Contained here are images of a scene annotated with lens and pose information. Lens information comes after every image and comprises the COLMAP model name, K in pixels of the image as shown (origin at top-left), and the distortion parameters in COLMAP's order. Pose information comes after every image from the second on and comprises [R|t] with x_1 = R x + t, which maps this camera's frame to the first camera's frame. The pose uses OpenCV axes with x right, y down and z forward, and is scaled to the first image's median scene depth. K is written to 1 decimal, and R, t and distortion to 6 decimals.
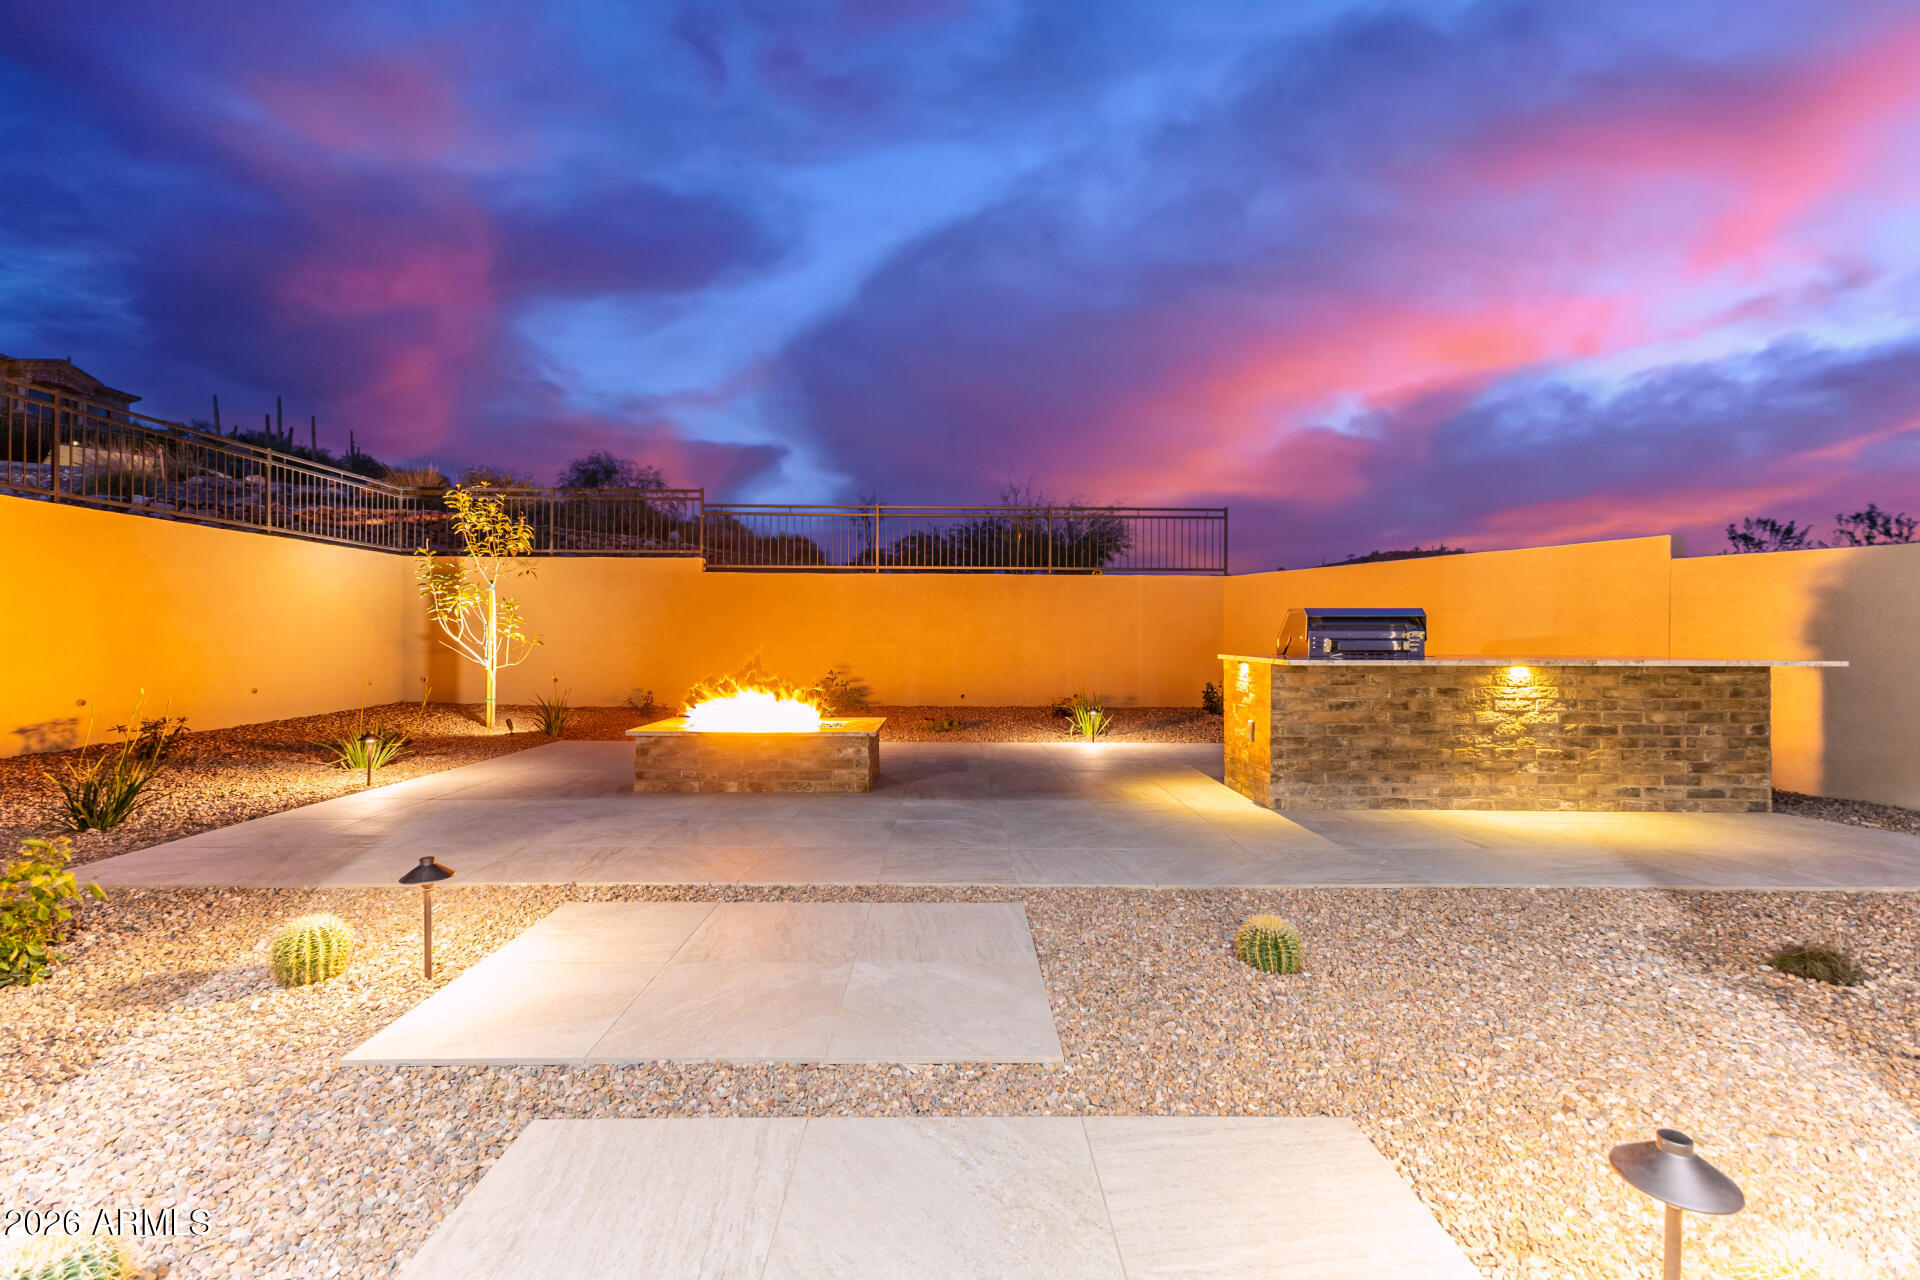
lens RADIAL K [[829.6, 0, 960.0], [0, 829.6, 640.0], [0, 0, 1]] dist [0.006096, -0.000662]
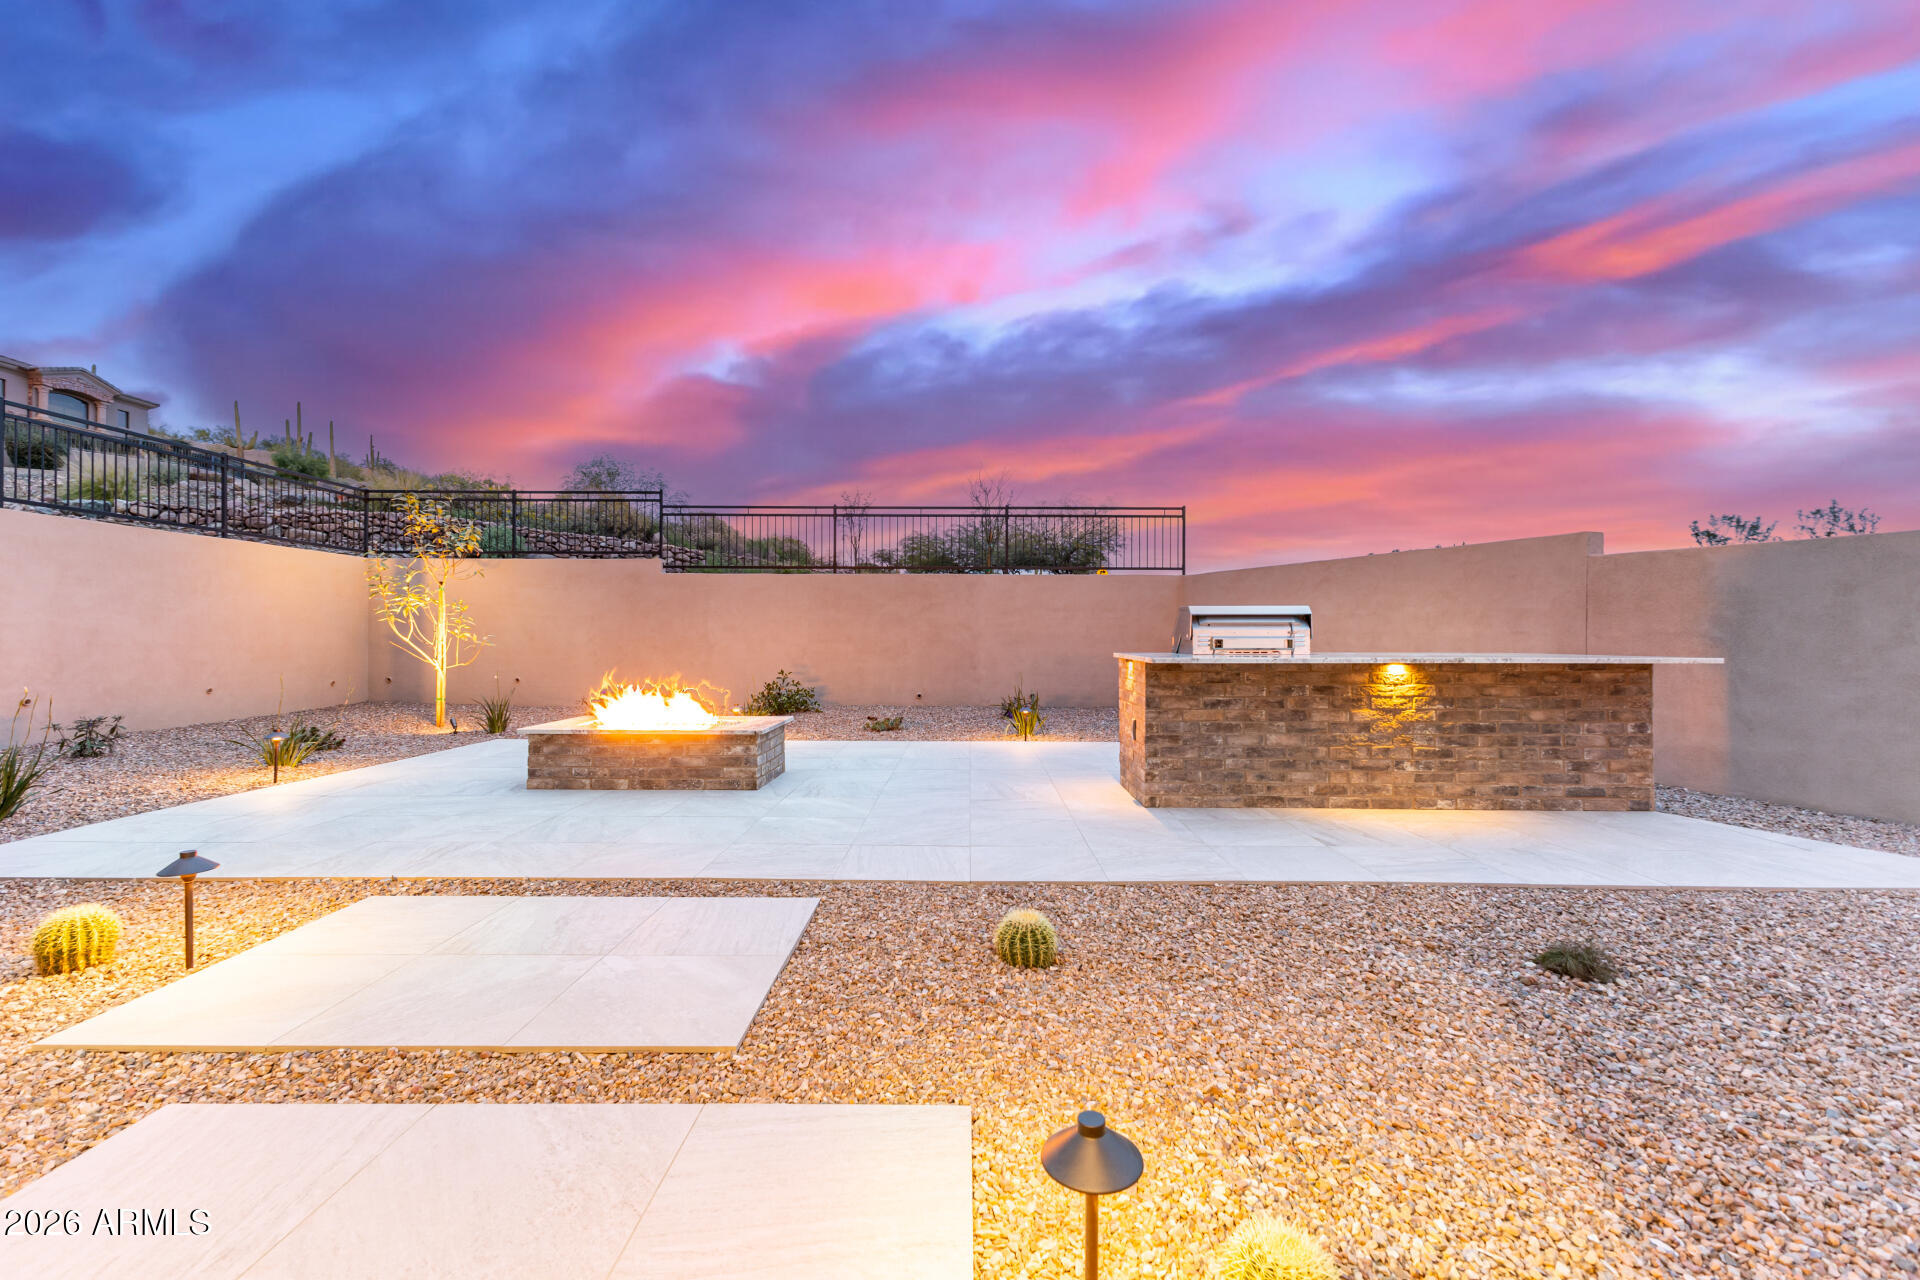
lens RADIAL K [[827.3, 0, 957.0], [0, 827.3, 658.7], [0, 0, 1]] dist [0.006049, -0.000209]
pose [[0.999800, -0.001248, -0.019948, 0.167853], [0.001673, 0.999772, 0.021306, 0.003367], [0.019916, -0.021336, 0.999574, 0.002407]]
